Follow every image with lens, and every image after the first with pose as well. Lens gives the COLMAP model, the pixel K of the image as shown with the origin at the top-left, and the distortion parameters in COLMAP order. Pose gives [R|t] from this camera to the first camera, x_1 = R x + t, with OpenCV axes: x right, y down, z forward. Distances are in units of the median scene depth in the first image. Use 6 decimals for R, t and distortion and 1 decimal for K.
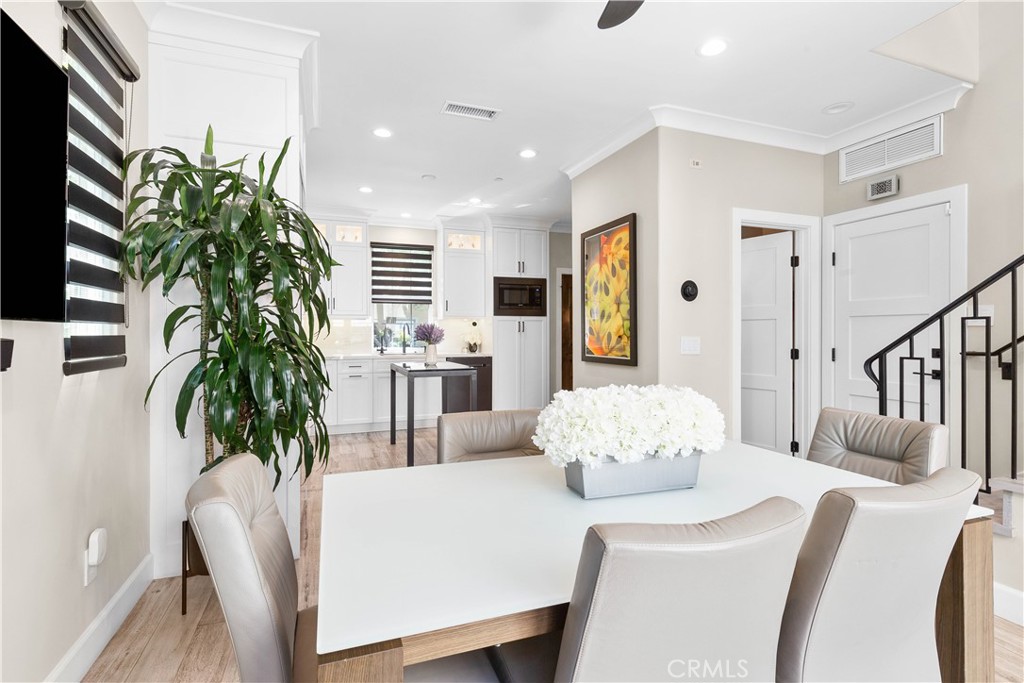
lens RADIAL K [[467.7, 0, 506.4], [0, 467.7, 334.9], [0, 0, 1]] dist [0.001140, -0.000437]
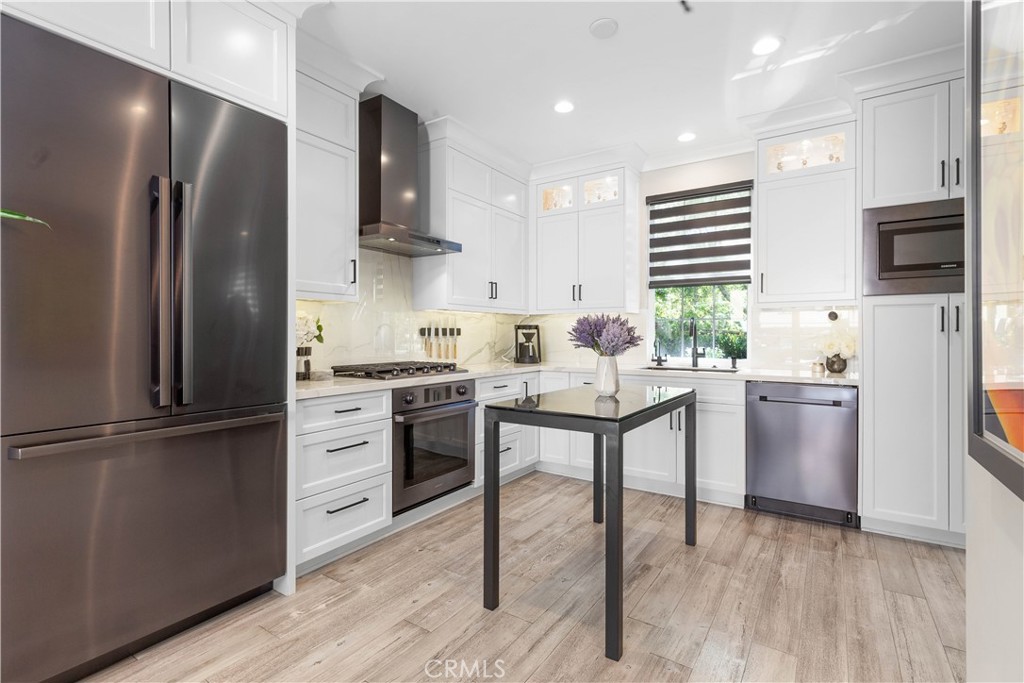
lens RADIAL K [[467.7, 0, 508.0], [0, 467.7, 335.8], [0, 0, 1]] dist [0.001140, -0.000437]
pose [[0.589211, 0.006269, -0.807955, 0.132292], [-0.006974, 0.999972, 0.002673, -0.001497], [0.807949, 0.004060, 0.589239, 0.447195]]
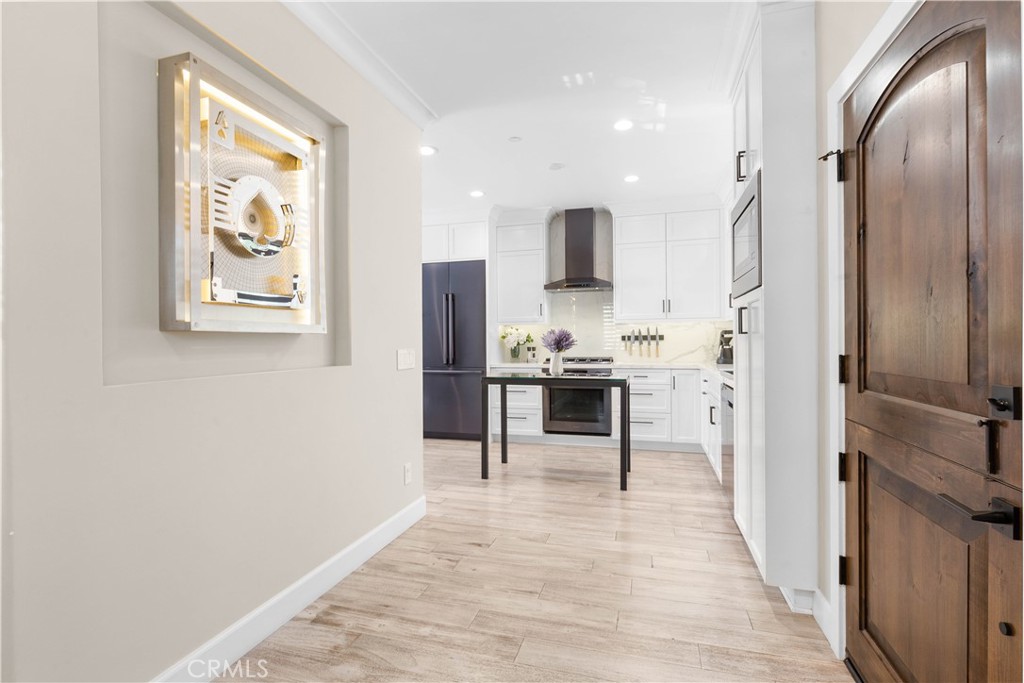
lens RADIAL K [[467.7, 0, 517.3], [0, 467.7, 348.3], [0, 0, 1]] dist [0.001140, -0.000437]
pose [[-0.573030, 0.021041, -0.819265, 0.445758], [0.009216, 0.999773, 0.019230, -0.003937], [0.819483, 0.003469, -0.573093, 1.060760]]
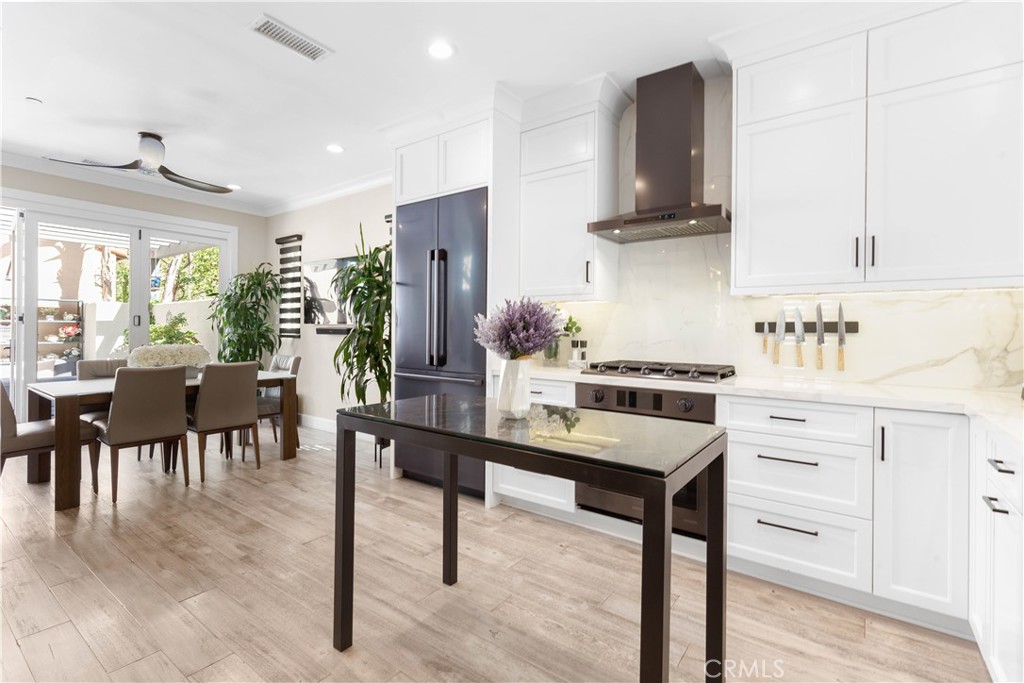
lens RADIAL K [[467.7, 0, 516.8], [0, 467.7, 331.5], [0, 0, 1]] dist [0.001140, -0.000437]
pose [[-0.821758, -0.000461, -0.569837, 0.022356], [-0.006894, 0.999935, 0.009134, -0.002830], [0.569795, 0.011434, -0.821707, 0.940278]]
